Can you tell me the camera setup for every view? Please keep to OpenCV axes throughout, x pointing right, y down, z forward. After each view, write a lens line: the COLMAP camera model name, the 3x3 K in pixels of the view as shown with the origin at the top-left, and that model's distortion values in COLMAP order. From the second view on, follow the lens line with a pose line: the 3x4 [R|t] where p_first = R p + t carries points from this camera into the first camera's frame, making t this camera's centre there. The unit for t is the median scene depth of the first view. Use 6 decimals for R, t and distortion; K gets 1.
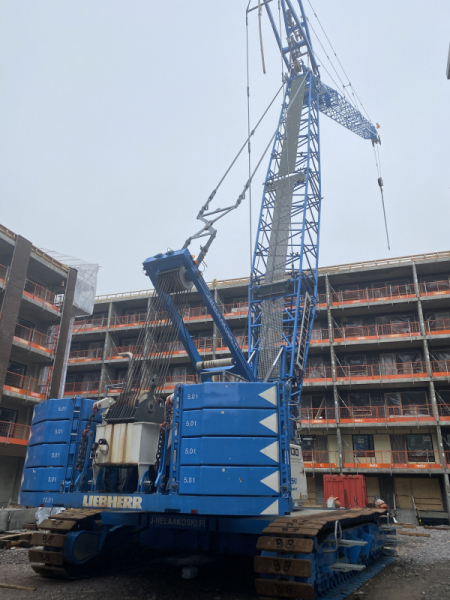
lens RADIAL K [[457.0, 0, 230.5], [0, 457.0, 296.6], [0, 0, 1]] dist [0.057473, -0.048529]
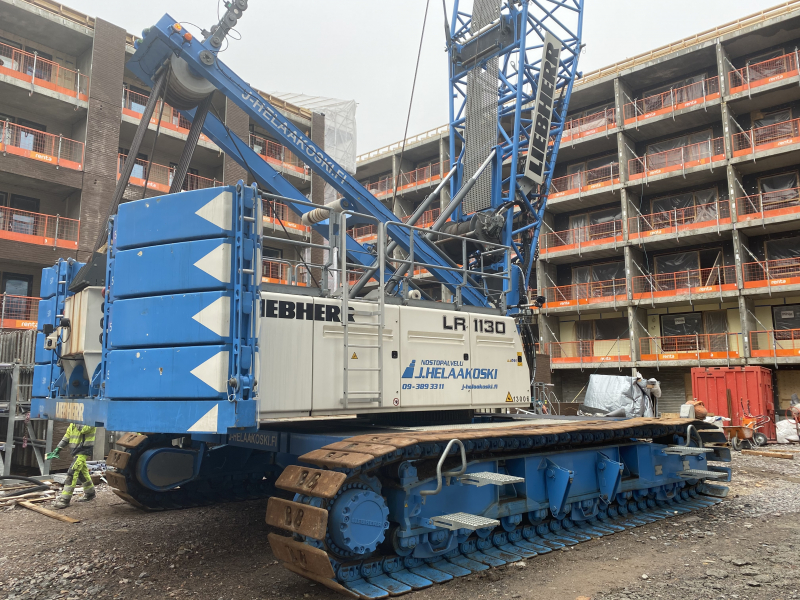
lens RADIAL K [[609.3, 0, 397.8], [0, 609.3, 292.0], [0, 0, 1]] dist [0.057473, -0.048529]
pose [[0.926547, -0.077688, -0.368070, 0.110175], [0.159155, 0.967515, 0.196431, 0.044182], [0.340853, -0.240583, 0.908812, 0.097573]]
